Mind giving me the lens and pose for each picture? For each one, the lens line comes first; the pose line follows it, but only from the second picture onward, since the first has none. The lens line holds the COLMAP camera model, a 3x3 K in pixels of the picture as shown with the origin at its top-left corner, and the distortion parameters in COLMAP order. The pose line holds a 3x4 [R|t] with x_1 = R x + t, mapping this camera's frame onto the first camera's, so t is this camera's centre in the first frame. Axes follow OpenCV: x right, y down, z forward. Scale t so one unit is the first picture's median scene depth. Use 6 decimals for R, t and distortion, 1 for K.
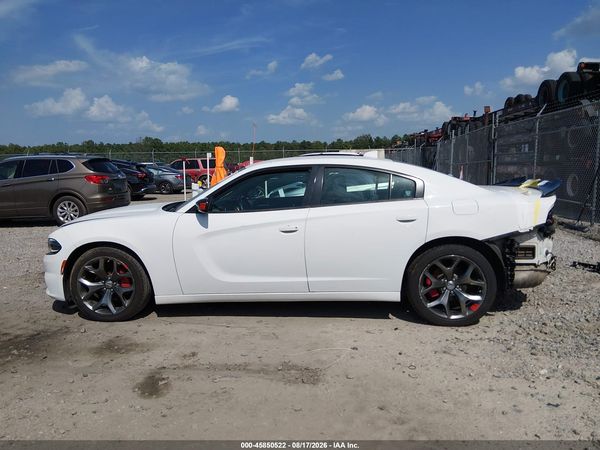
lens RADIAL K [[452.0, 0, 300.0], [0, 452.0, 225.0], [0, 0, 1]] dist [0.097959, -0.161955]
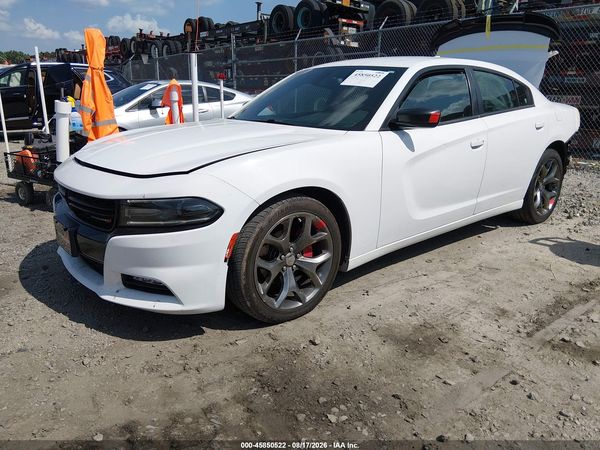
lens RADIAL K [[452.0, 0, 300.0], [0, 452.0, 225.0], [0, 0, 1]] dist [0.097959, -0.161955]
pose [[0.695553, -0.180299, 0.695484, -0.829684], [0.072338, 0.980656, 0.181882, -0.020674], [-0.714823, -0.076198, 0.695141, 0.600685]]
